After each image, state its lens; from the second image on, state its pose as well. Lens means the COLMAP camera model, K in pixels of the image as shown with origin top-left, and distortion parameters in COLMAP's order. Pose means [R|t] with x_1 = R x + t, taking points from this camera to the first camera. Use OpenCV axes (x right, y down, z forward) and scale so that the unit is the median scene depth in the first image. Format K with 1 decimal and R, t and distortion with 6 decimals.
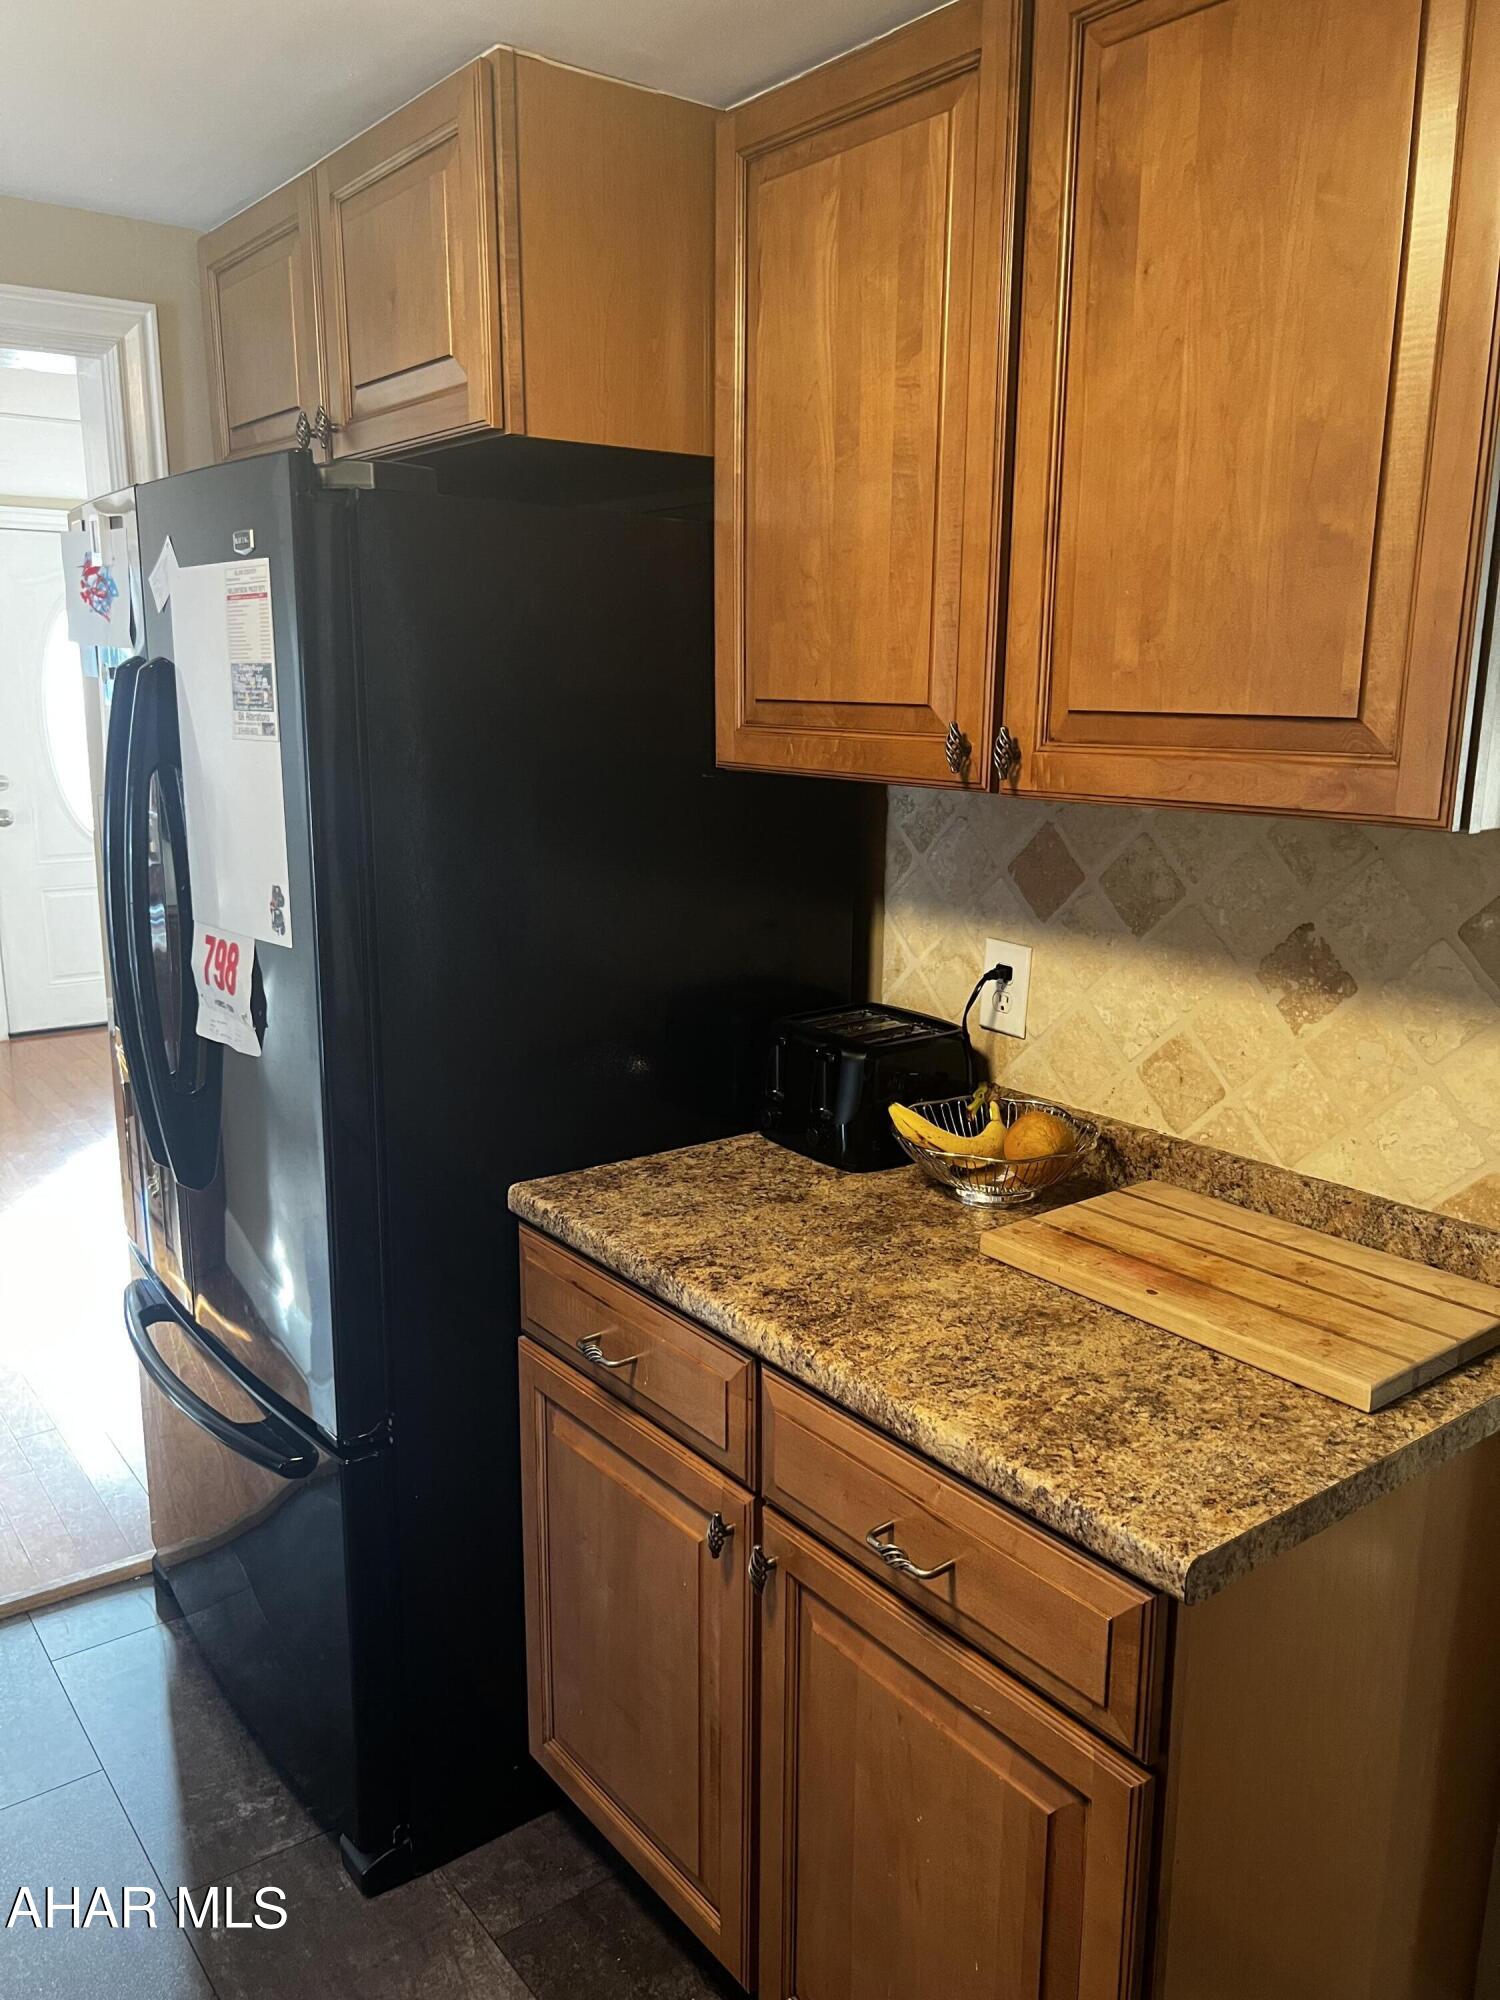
lens RADIAL K [[1507.7, 0, 750.0], [0, 1507.7, 1000.0], [0, 0, 1]] dist [0.001882, 0.000650]
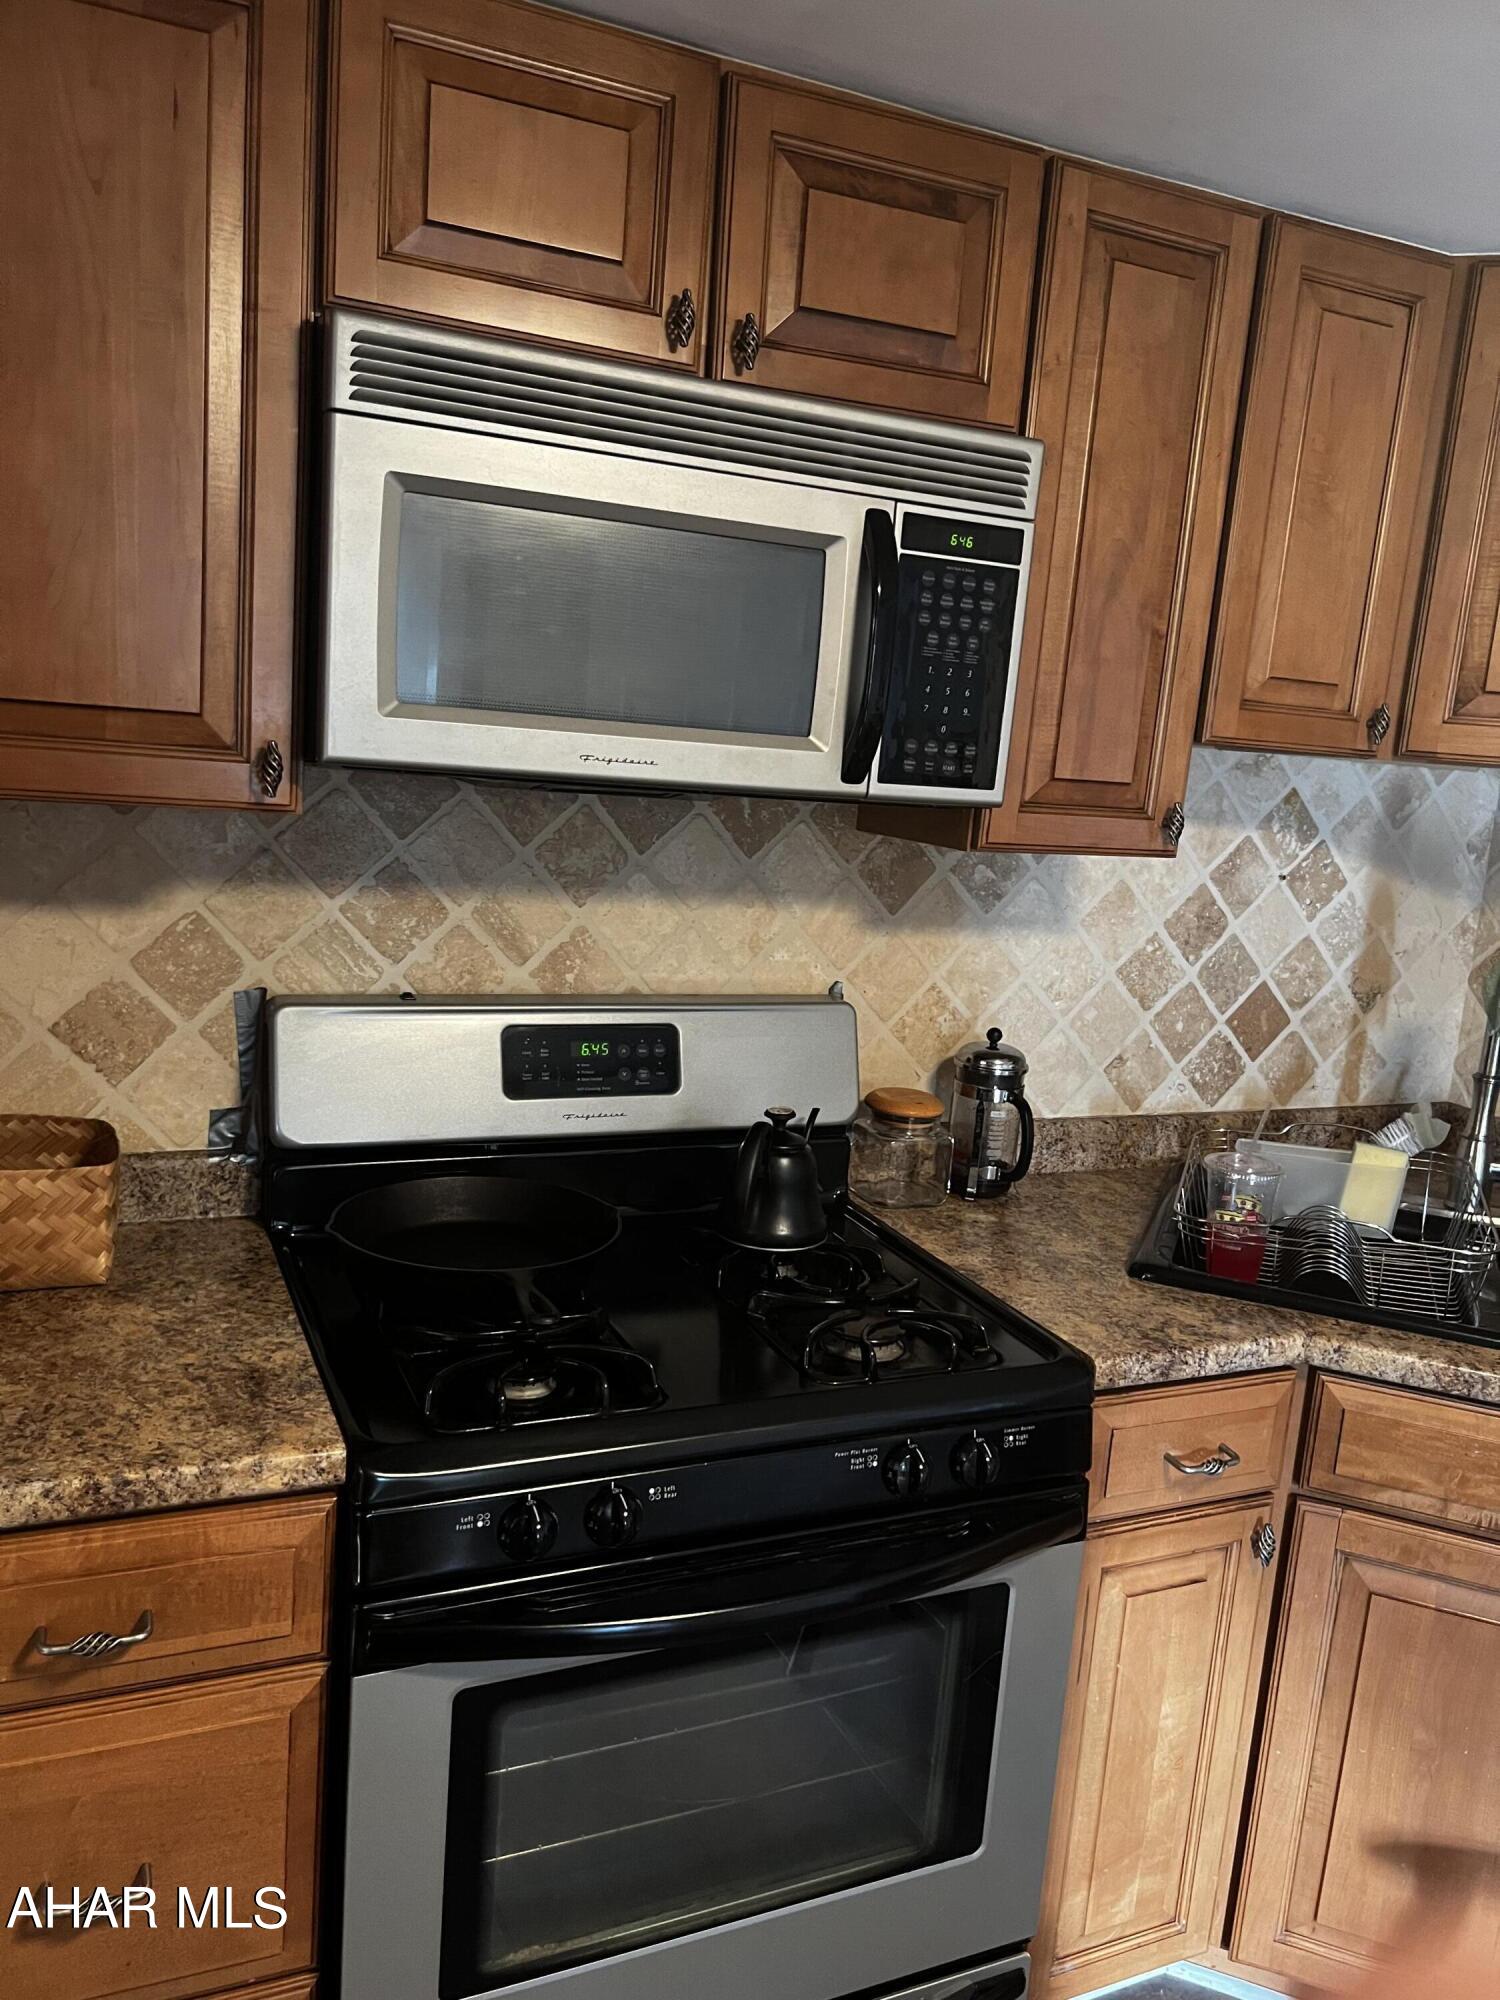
lens RADIAL K [[1507.7, 0, 750.0], [0, 1507.7, 1000.0], [0, 0, 1]] dist [0.001882, 0.000650]
pose [[0.225742, -0.162655, 0.960512, -0.983087], [0.124966, 0.982652, 0.137034, -0.211317], [-0.966139, 0.089097, 0.242152, 0.938989]]
